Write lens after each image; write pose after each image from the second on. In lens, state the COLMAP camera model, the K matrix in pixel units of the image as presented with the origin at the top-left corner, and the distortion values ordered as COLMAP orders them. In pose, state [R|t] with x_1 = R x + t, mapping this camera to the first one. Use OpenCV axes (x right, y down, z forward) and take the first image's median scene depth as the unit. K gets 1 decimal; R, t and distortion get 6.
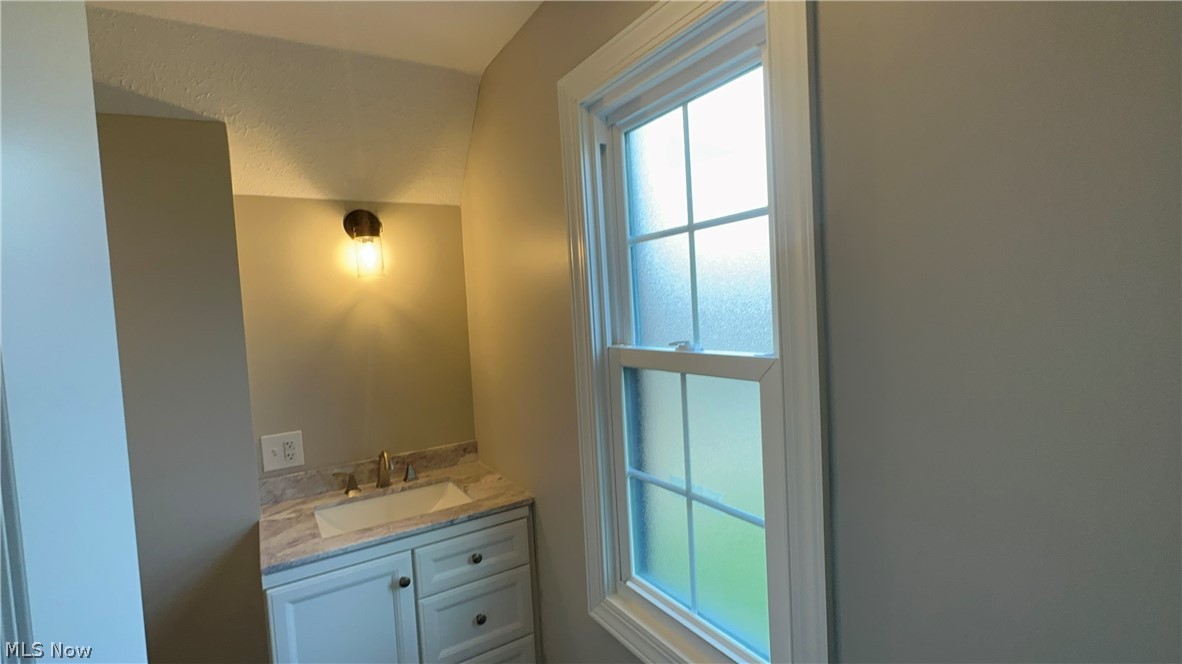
lens RADIAL K [[541.5, 0, 591.6], [0, 541.5, 333.6], [0, 0, 1]] dist [-0.000524, -0.000172]
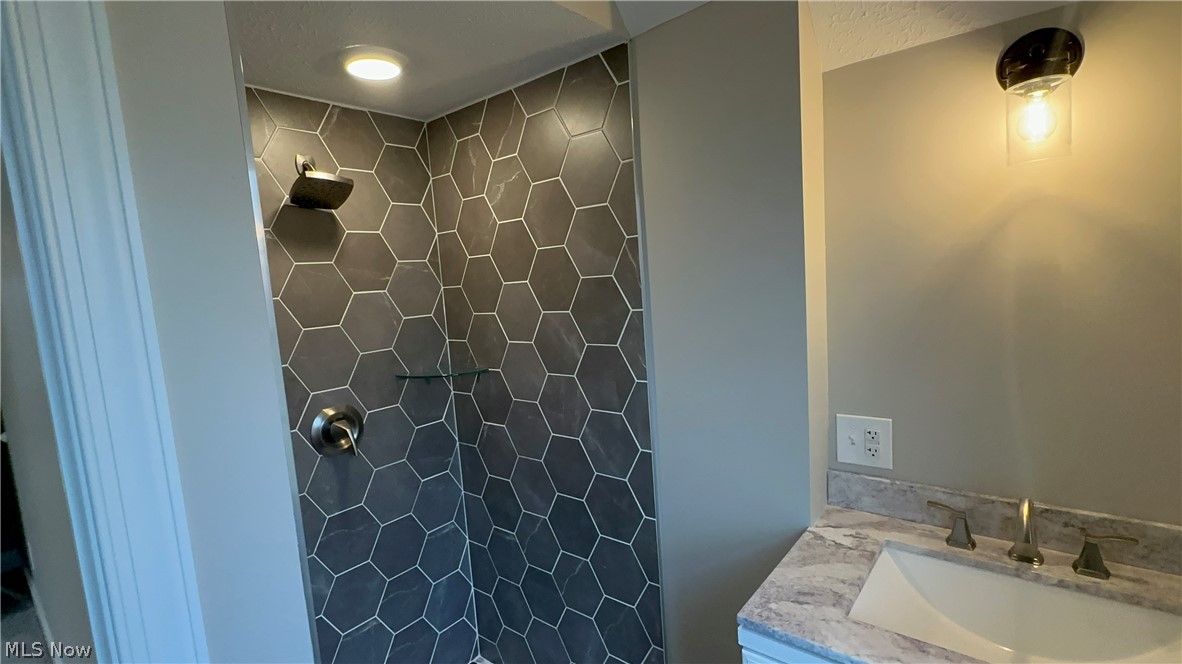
lens RADIAL K [[541.5, 0, 591.6], [0, 541.5, 333.6], [0, 0, 1]] dist [-0.000524, -0.000172]
pose [[0.318743, 0.135745, -0.938070, -0.045111], [0.003087, 0.989538, 0.144242, -0.022705], [0.947836, -0.048872, 0.314990, 0.454387]]
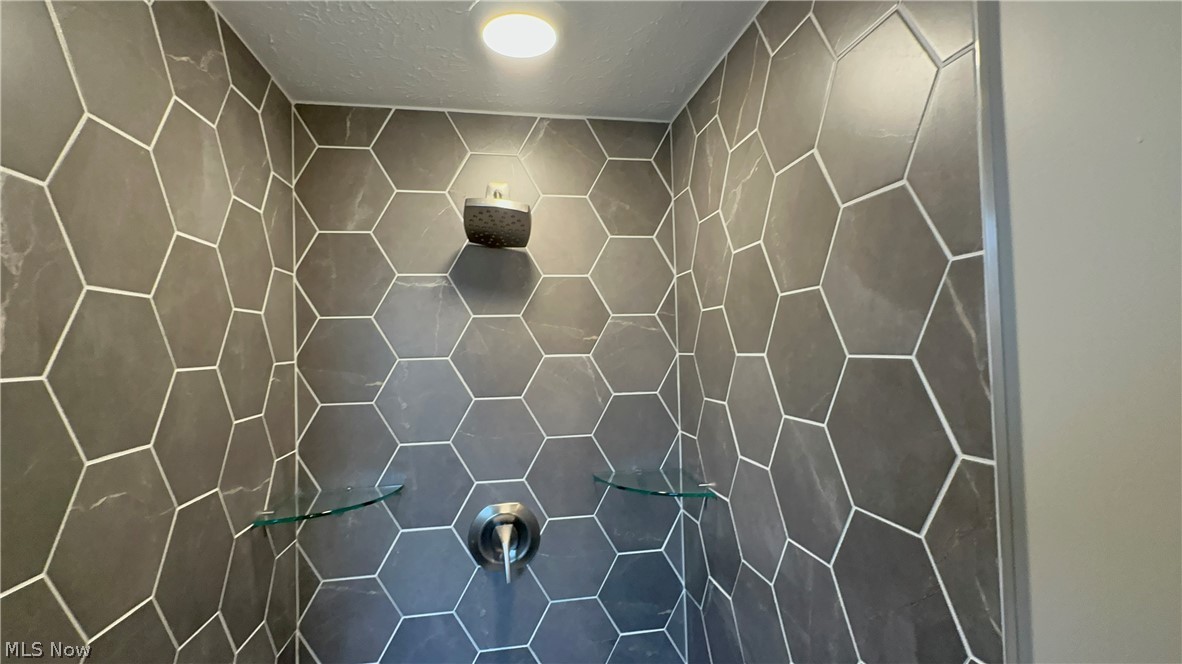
lens RADIAL K [[541.5, 0, 591.6], [0, 541.5, 333.6], [0, 0, 1]] dist [-0.000524, -0.000172]
pose [[-0.376495, 0.042767, -0.925431, -0.444602], [-0.001691, 0.998900, 0.046850, -0.020688], [0.926417, 0.019204, -0.376009, 0.690771]]
